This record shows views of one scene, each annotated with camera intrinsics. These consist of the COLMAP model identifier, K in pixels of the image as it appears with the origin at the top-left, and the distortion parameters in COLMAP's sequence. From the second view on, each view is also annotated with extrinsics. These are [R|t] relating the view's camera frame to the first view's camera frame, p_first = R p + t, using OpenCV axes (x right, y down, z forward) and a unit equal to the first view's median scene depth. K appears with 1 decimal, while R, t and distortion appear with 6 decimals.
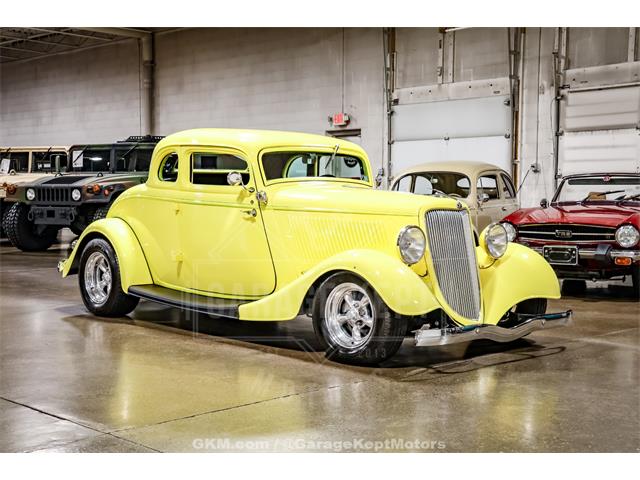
lens RADIAL K [[988.3, 0, 305.1], [0, 988.3, 239.4], [0, 0, 1]] dist [0.025031, 0.631168]
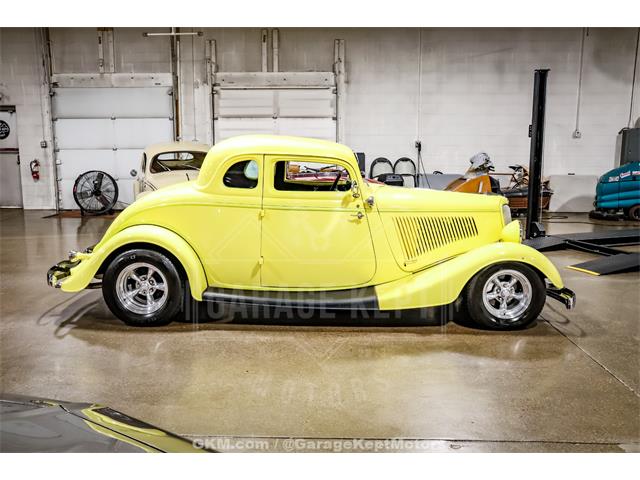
lens RADIAL K [[650.2, 0, 333.5], [0, 650.2, 239.2], [0, 0, 1]] dist [-0.015479, -0.001576]
pose [[0.680996, -0.115541, 0.723115, -0.398202], [0.035137, 0.991492, 0.125334, -0.061000], [-0.731444, -0.059944, 0.679262, 0.324550]]
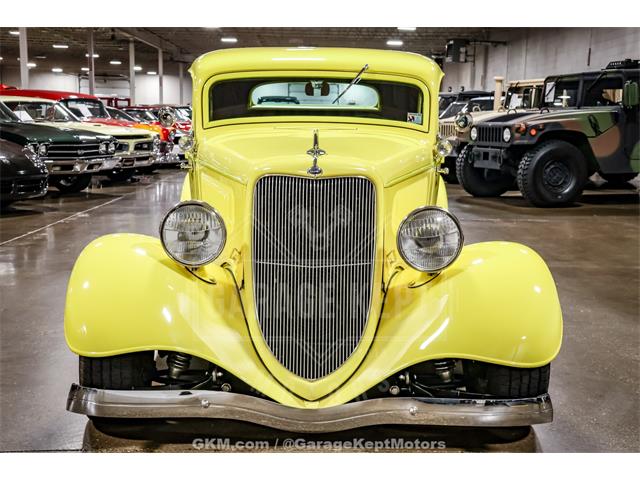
lens RADIAL K [[988.3, 0, 305.1], [0, 988.3, 239.4], [0, 0, 1]] dist [0.025031, 0.631168]
pose [[0.738194, 0.089306, -0.668651, 0.306045], [-0.046023, 0.995556, 0.082158, -0.024213], [0.673017, -0.029875, 0.739023, 0.345833]]
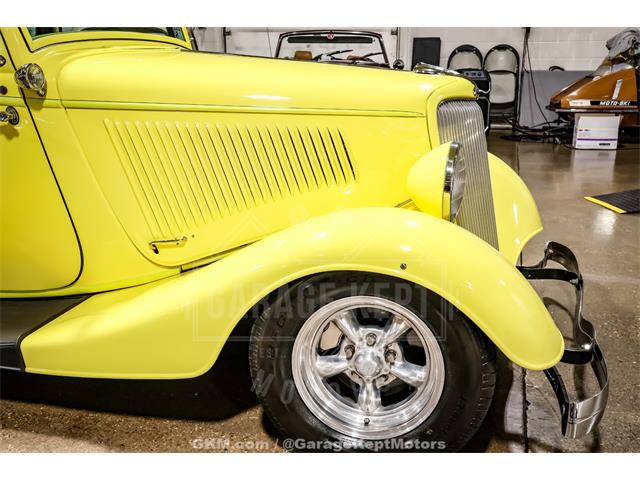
lens RADIAL K [[702.9, 0, 320.0], [0, 702.9, 240.0], [0, 0, 1]] dist [0.012131, 0.032309]
pose [[0.852122, -0.145329, 0.502759, -0.064009], [0.032219, 0.973415, 0.226771, -0.025457], [-0.522350, -0.177039, 0.834151, 0.423067]]
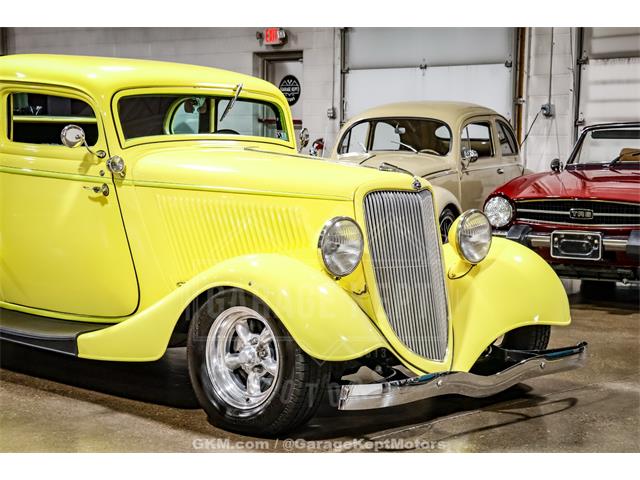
lens RADIAL K [[1337.0, 0, 320.0], [0, 1337.0, 240.0], [0, 0, 1]] dist [0.232124, 0.404185]
pose [[0.998451, 0.004172, 0.055485, 0.025550], [-0.006067, 0.999402, 0.034030, -0.016013], [-0.055310, -0.034314, 0.997879, 0.072877]]
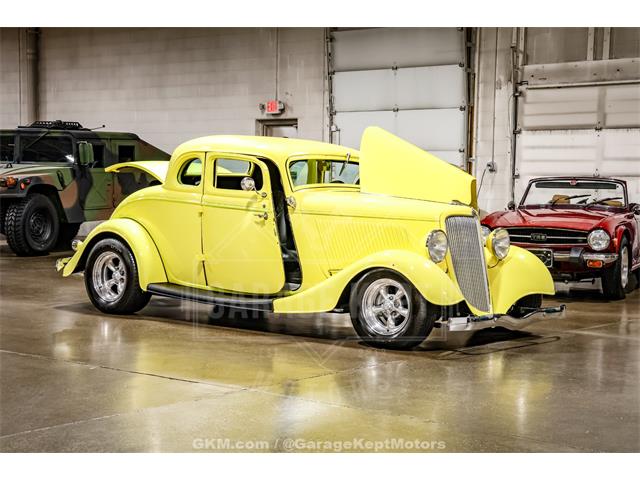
lens RADIAL K [[1288.5, 0, 320.0], [0, 1288.5, 240.0], [0, 0, 1]] dist [0.178569, 0.677830]
pose [[0.990452, 0.007270, 0.137667, -0.132610], [-0.007194, 0.999974, -0.001049, 0.000342], [-0.137671, 0.000049, 0.990478, -0.269084]]
